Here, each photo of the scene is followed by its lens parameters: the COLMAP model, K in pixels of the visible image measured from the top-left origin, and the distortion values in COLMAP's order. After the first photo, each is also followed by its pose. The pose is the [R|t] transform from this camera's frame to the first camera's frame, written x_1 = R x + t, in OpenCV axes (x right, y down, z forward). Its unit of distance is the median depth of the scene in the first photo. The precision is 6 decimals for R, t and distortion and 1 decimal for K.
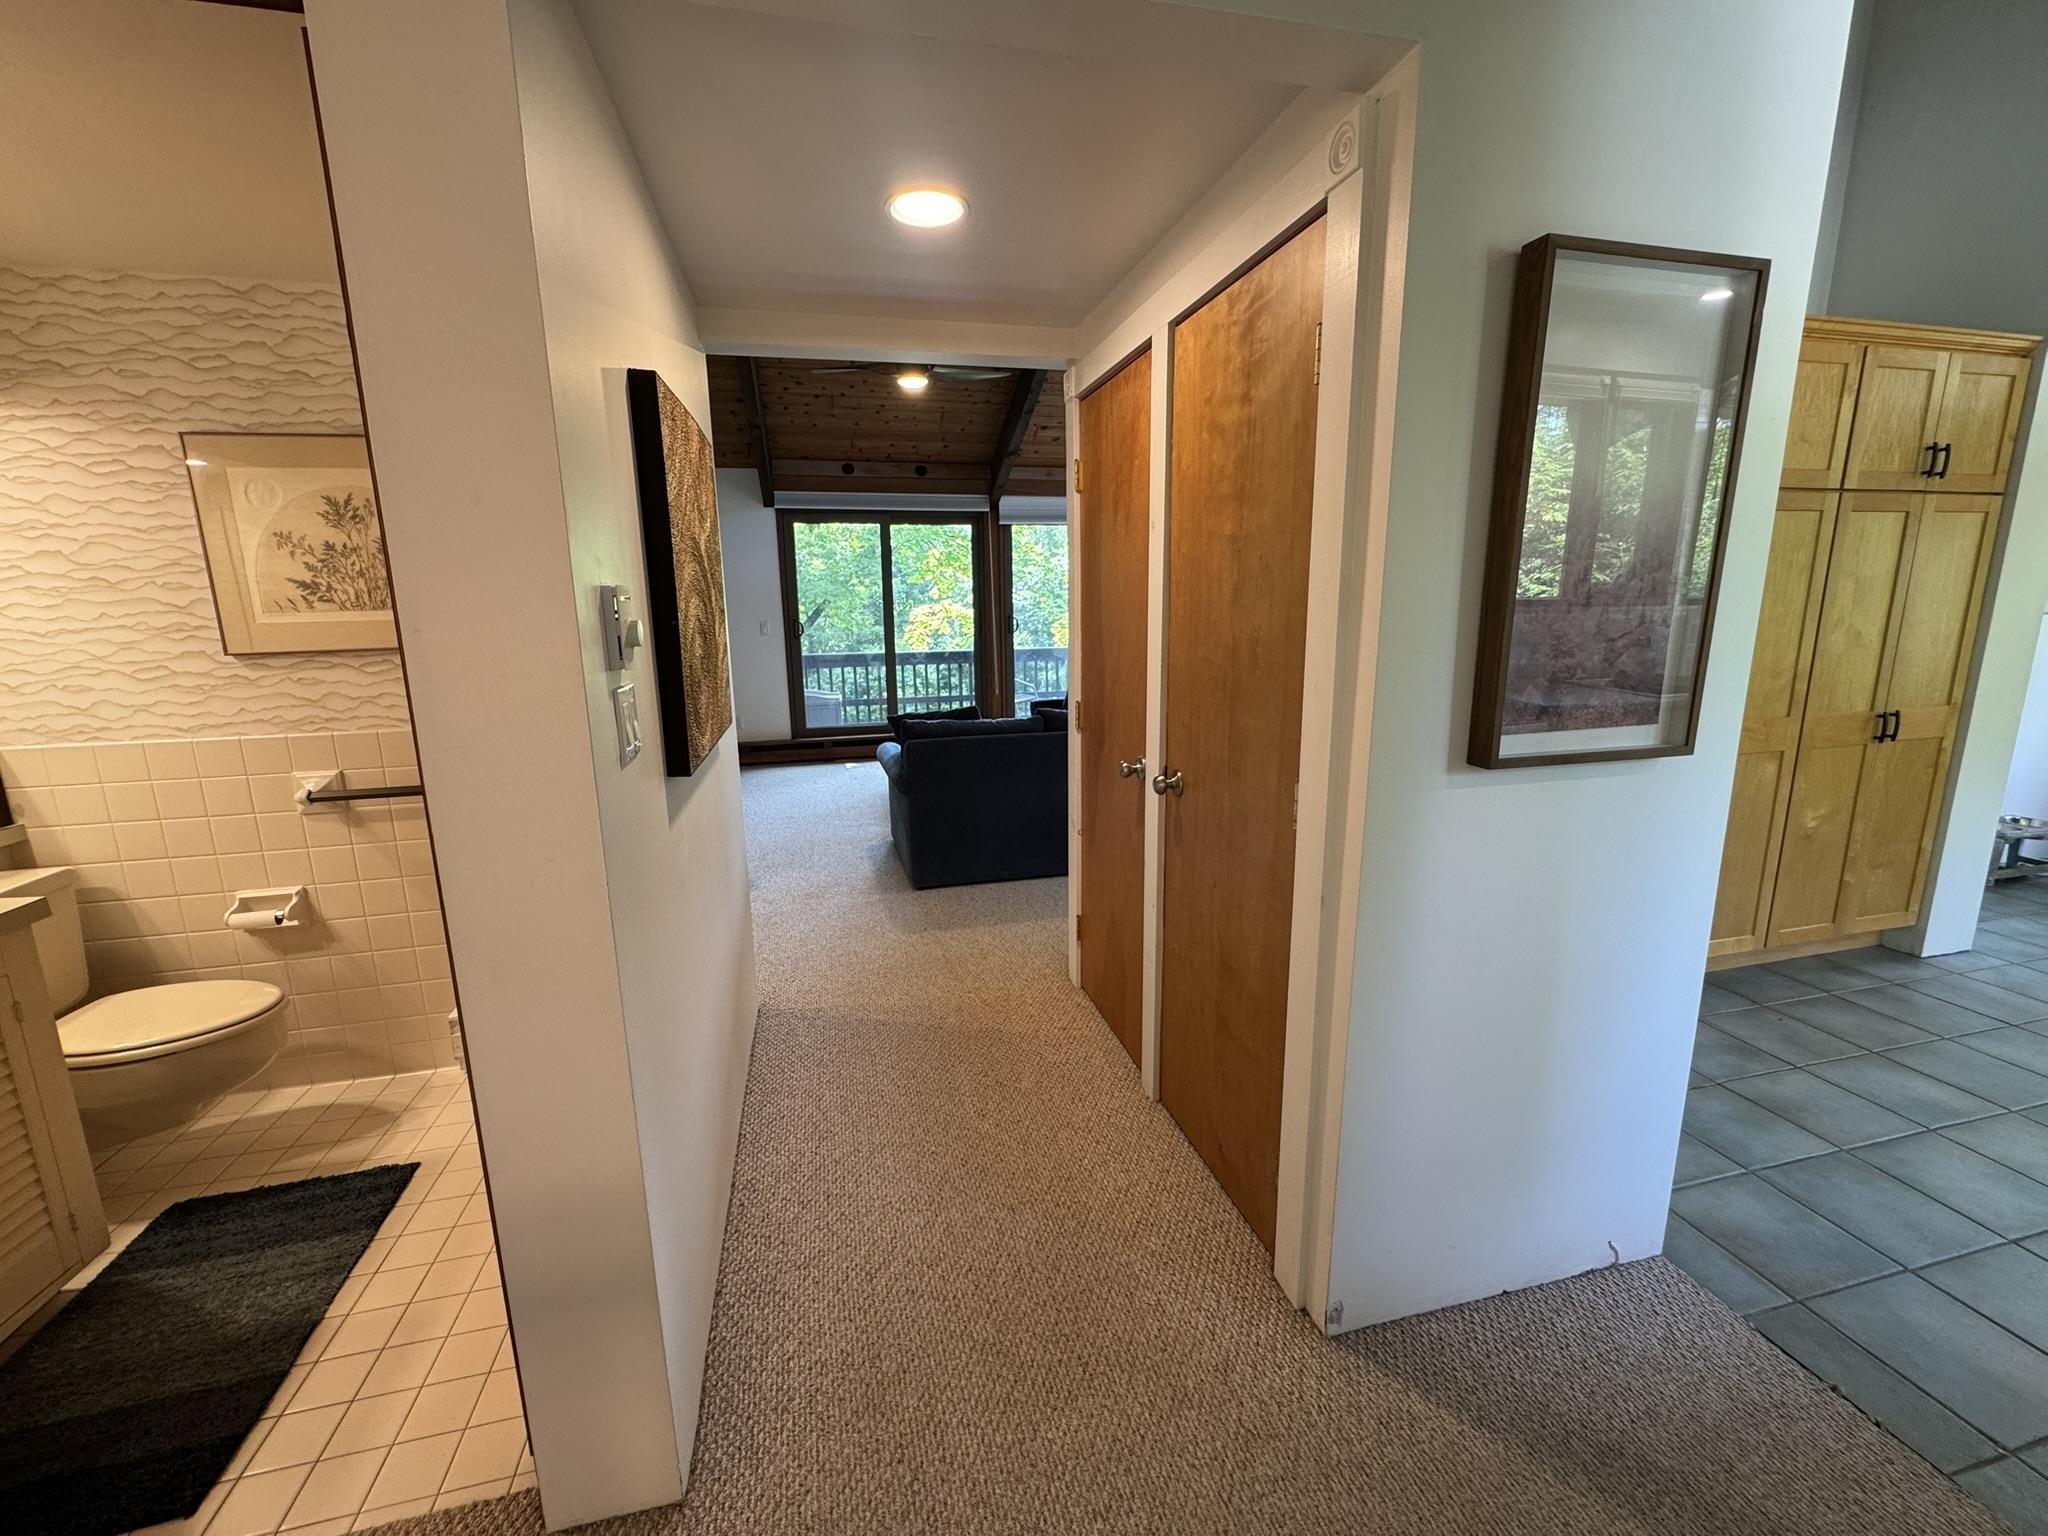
lens RADIAL K [[818.2, 0, 1027.4], [0, 818.2, 758.5], [0, 0, 1]] dist [-0.000740, -0.000064]
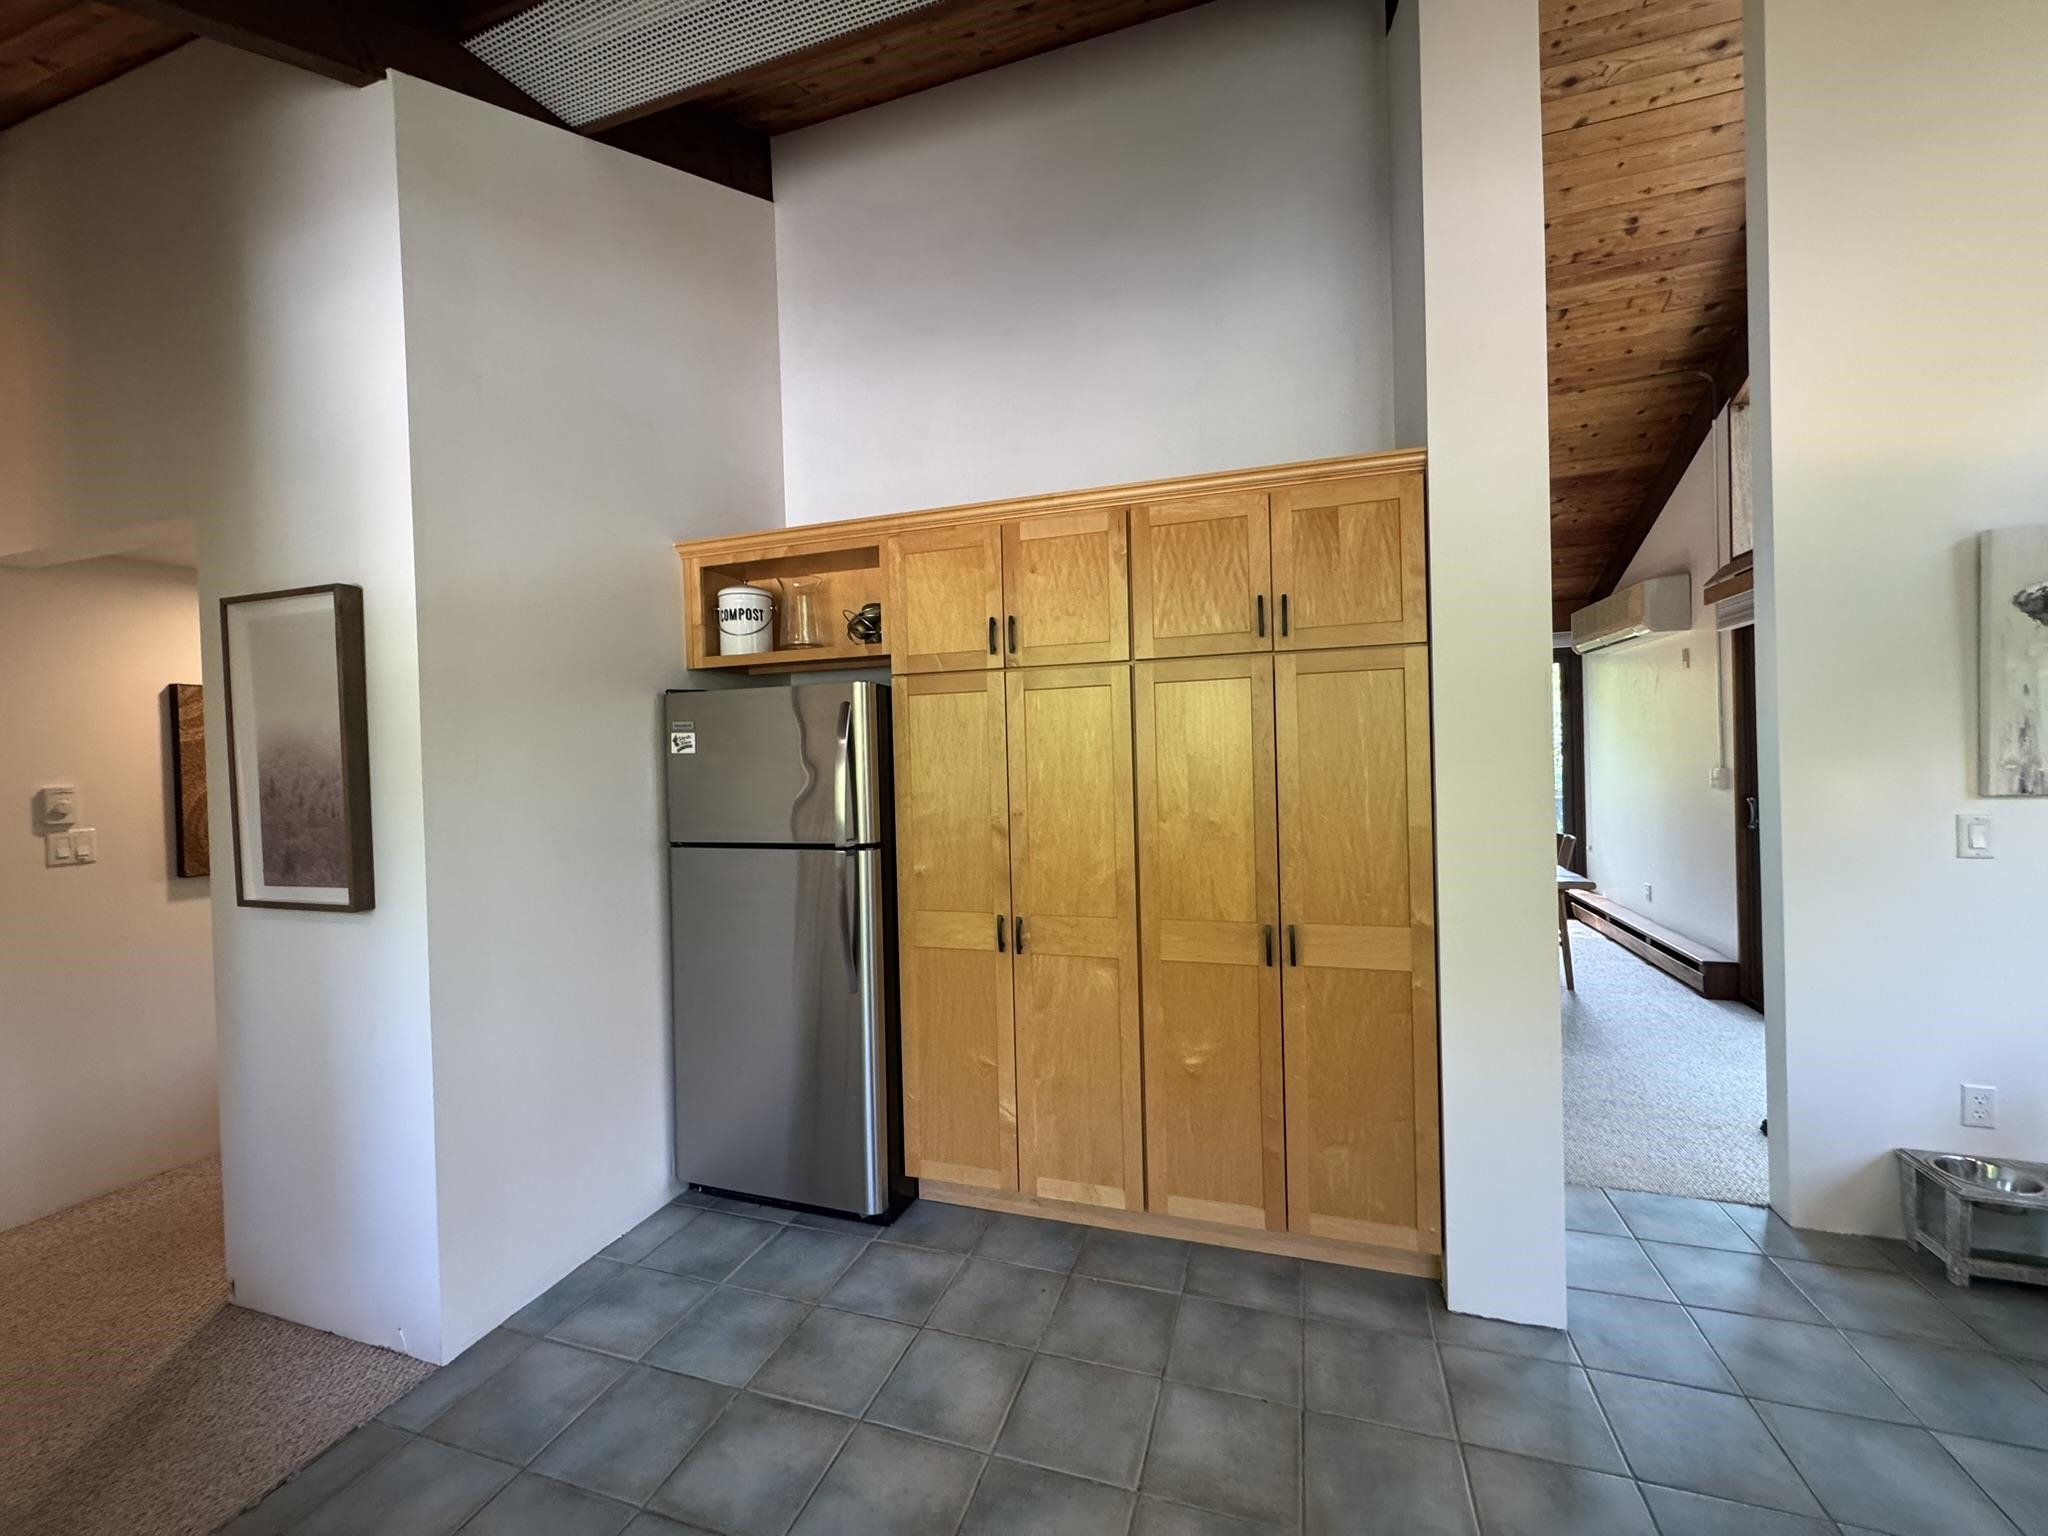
lens RADIAL K [[818.2, 0, 1021.9], [0, 818.2, 762.7], [0, 0, 1]] dist [-0.000740, -0.000064]
pose [[0.847410, -0.005404, -0.530911, 1.295451], [-0.086913, 0.985048, -0.148751, -0.075150], [0.523776, 0.172196, 0.834270, 0.207262]]
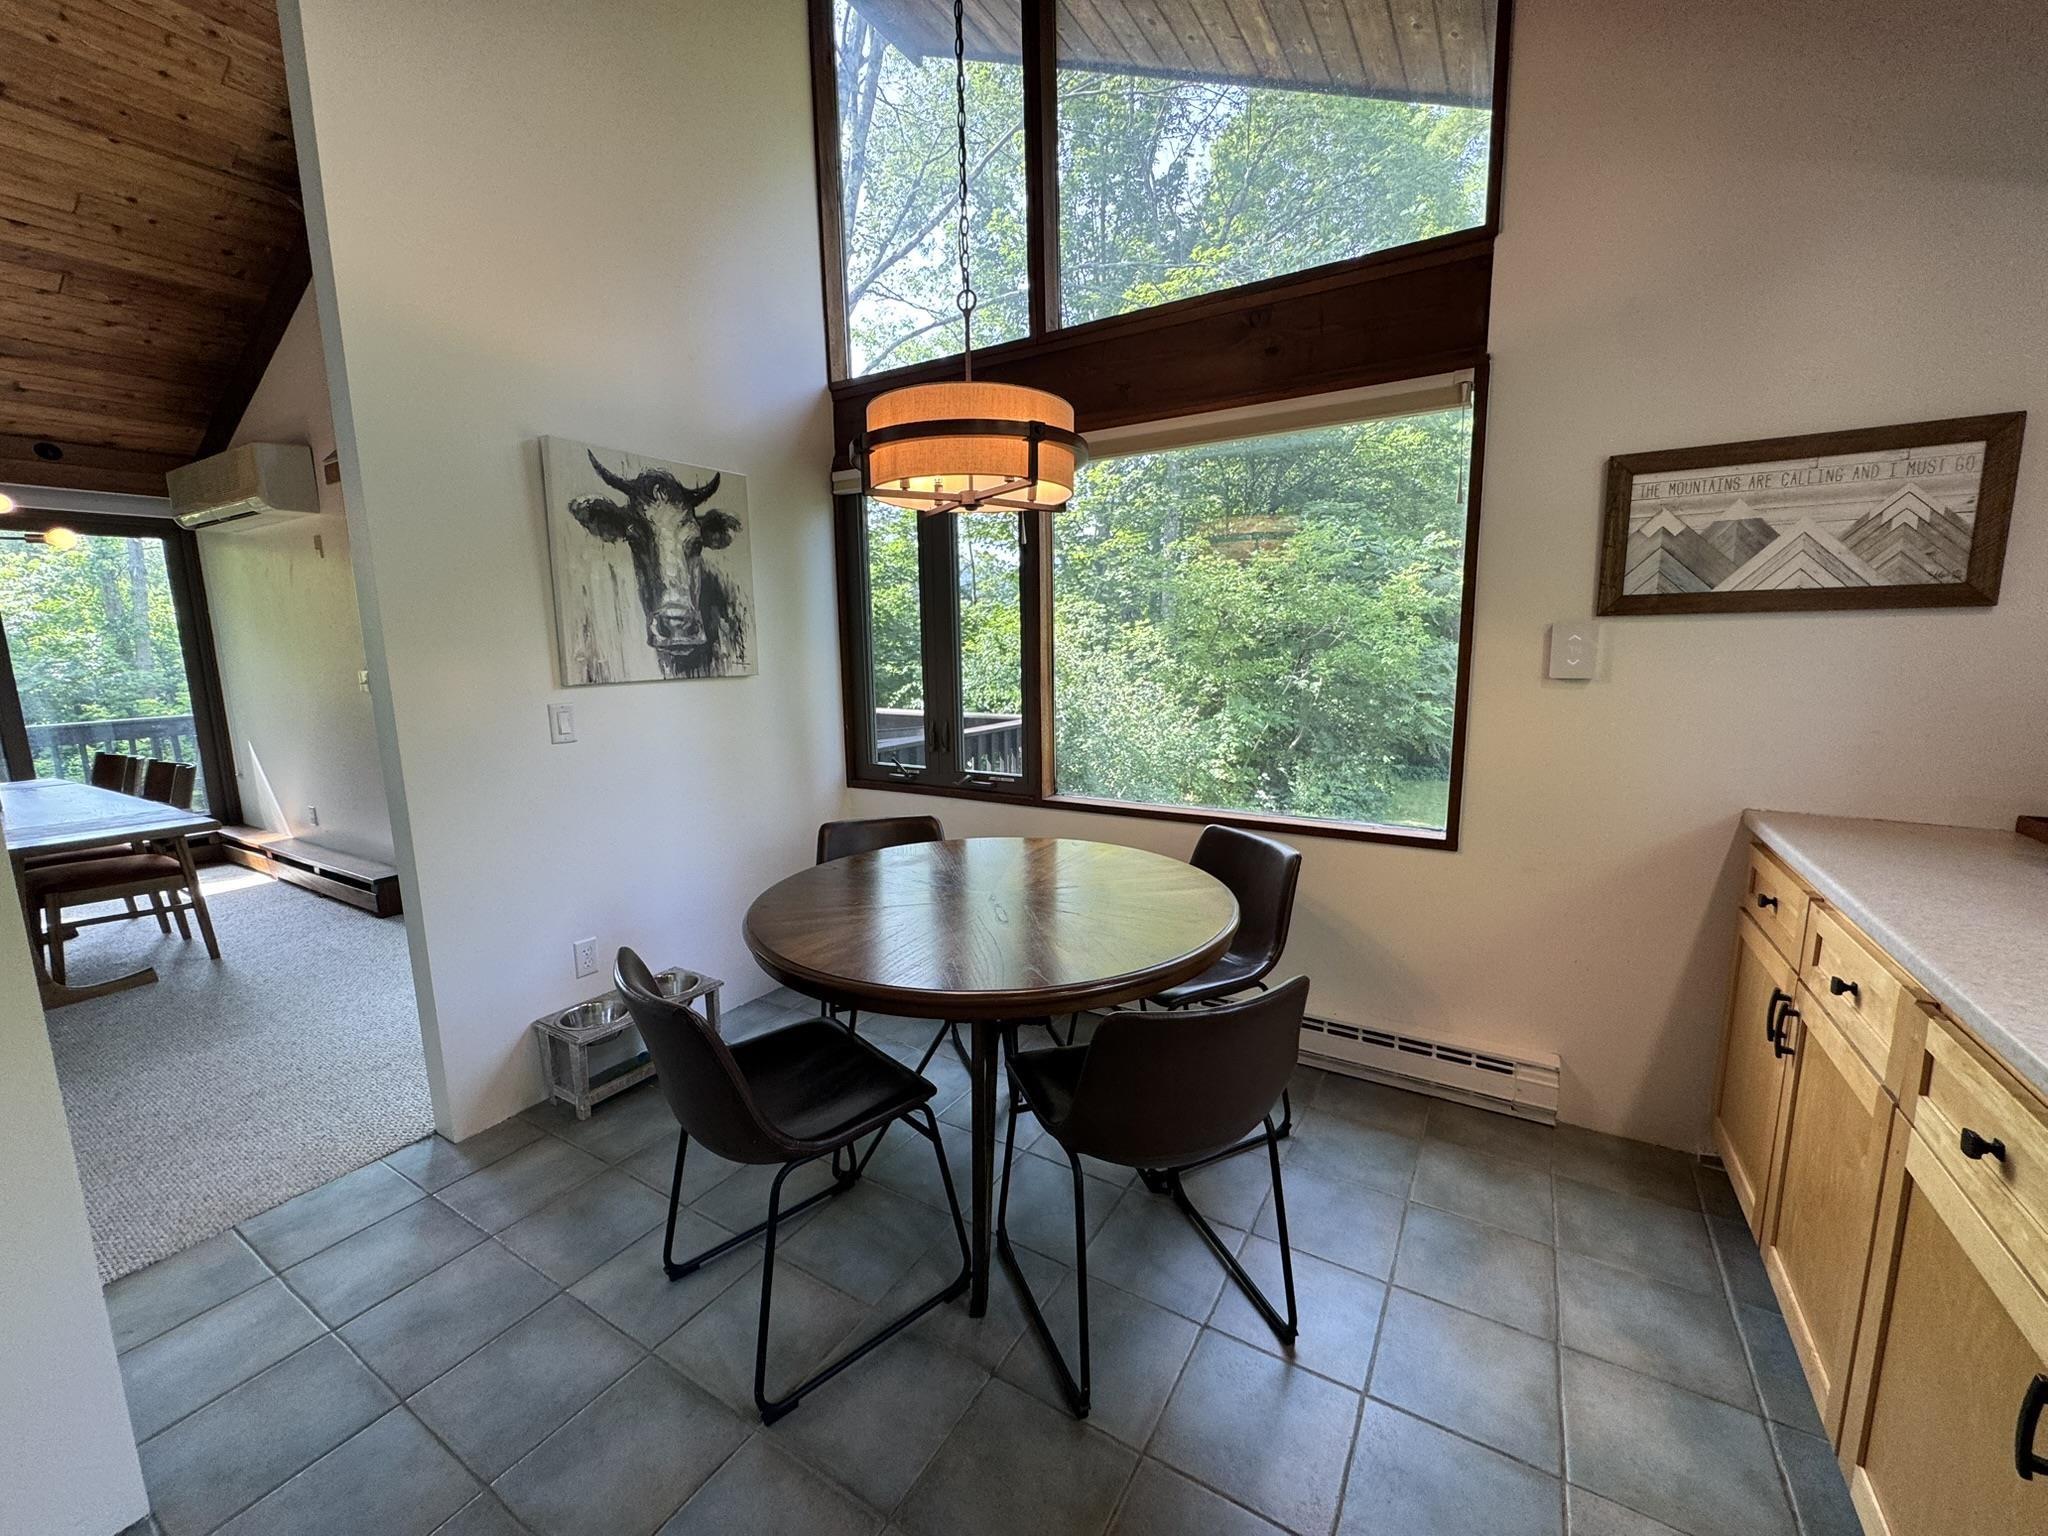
lens RADIAL K [[818.2, 0, 1024.9], [0, 818.2, 762.3], [0, 0, 1]] dist [-0.000740, -0.000064]
pose [[0.706010, -0.106500, 0.700149, 1.391981], [0.144733, 0.989460, 0.004562, -0.094629], [-0.693255, 0.098114, 0.713983, 0.406221]]
